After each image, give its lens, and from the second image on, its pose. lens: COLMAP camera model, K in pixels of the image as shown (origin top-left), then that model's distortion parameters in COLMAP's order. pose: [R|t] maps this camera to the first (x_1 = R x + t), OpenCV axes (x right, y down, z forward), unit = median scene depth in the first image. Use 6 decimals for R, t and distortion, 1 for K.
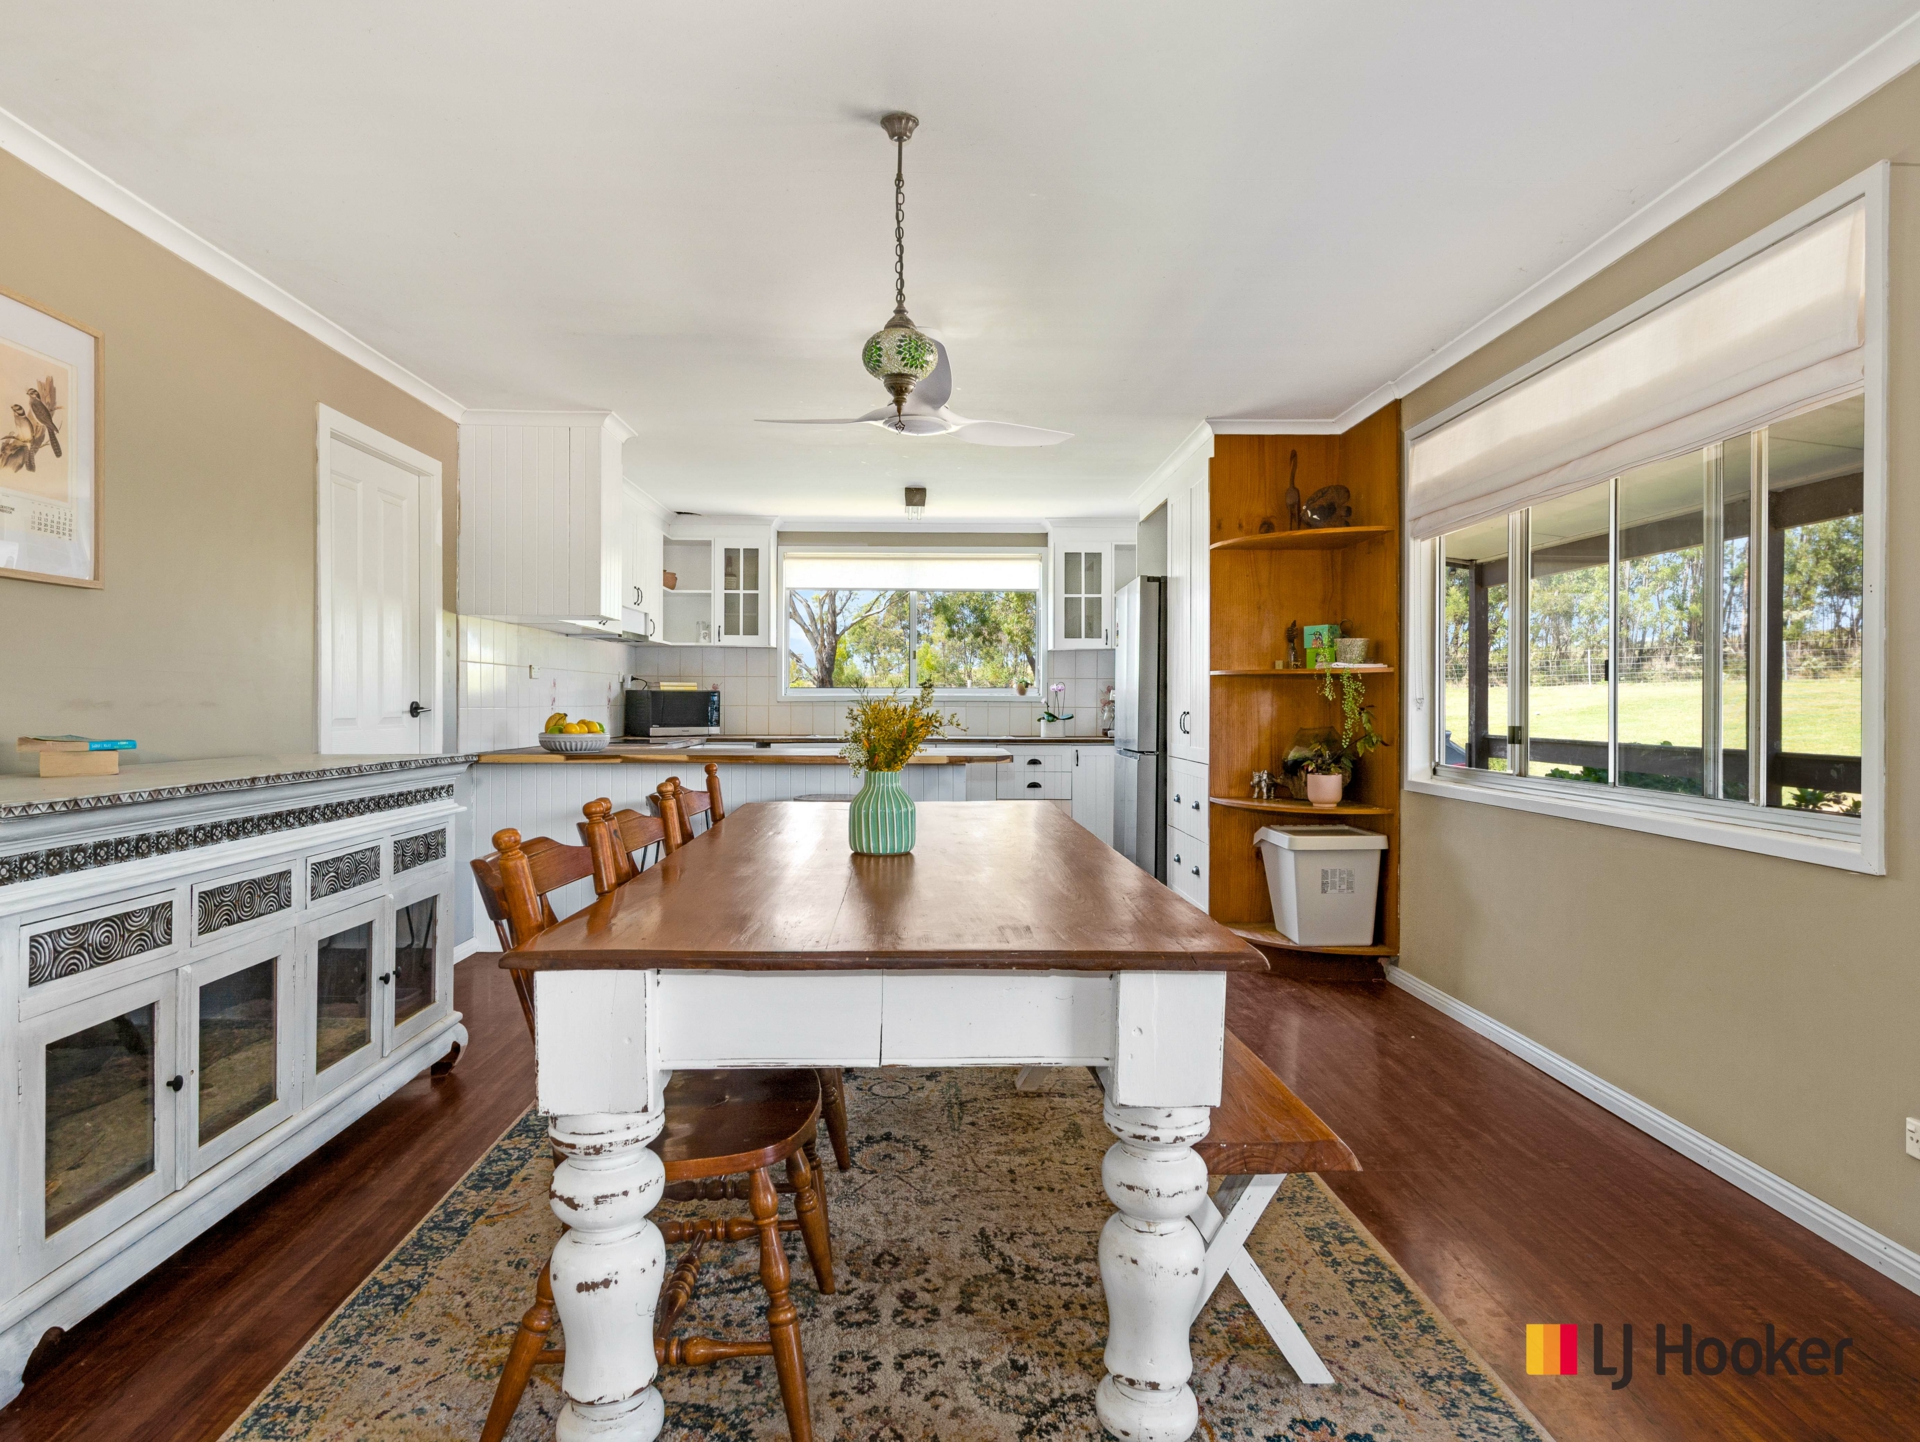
lens RADIAL K [[964.1, 0, 960.0], [0, 964.1, 721.0], [0, 0, 1]] dist [0.001225, 0.000112]
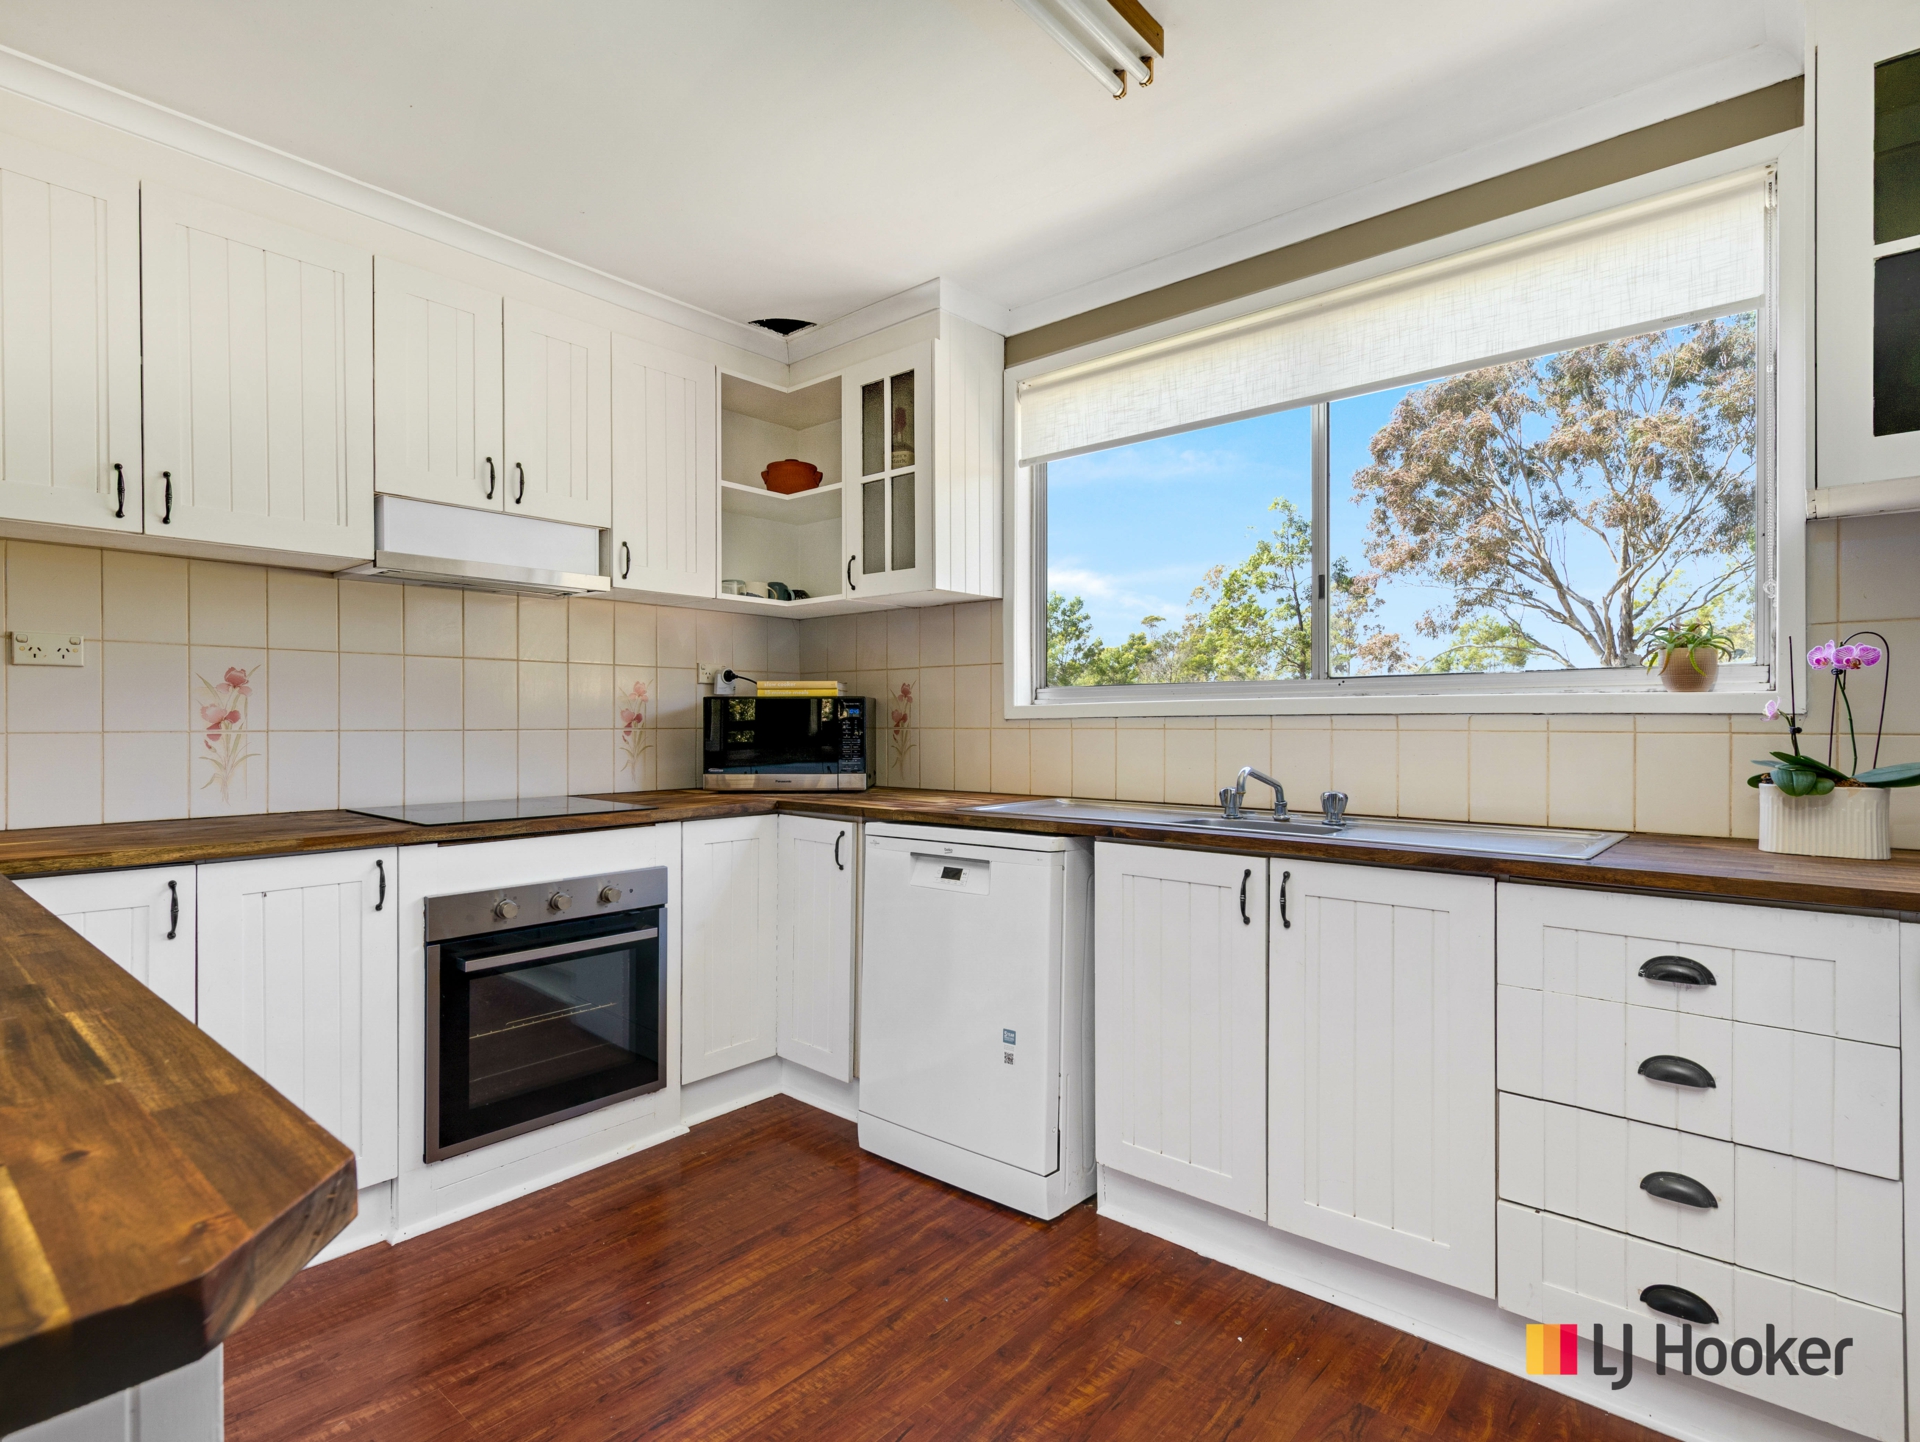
lens RADIAL K [[964.1, 0, 960.0], [0, 964.1, 721.0], [0, 0, 1]] dist [0.001225, 0.000112]
pose [[0.744169, -0.002640, -0.667986, 0.100540], [-0.008653, 0.999870, -0.013592, -0.013238], [0.667936, 0.015895, 0.744049, 0.684646]]
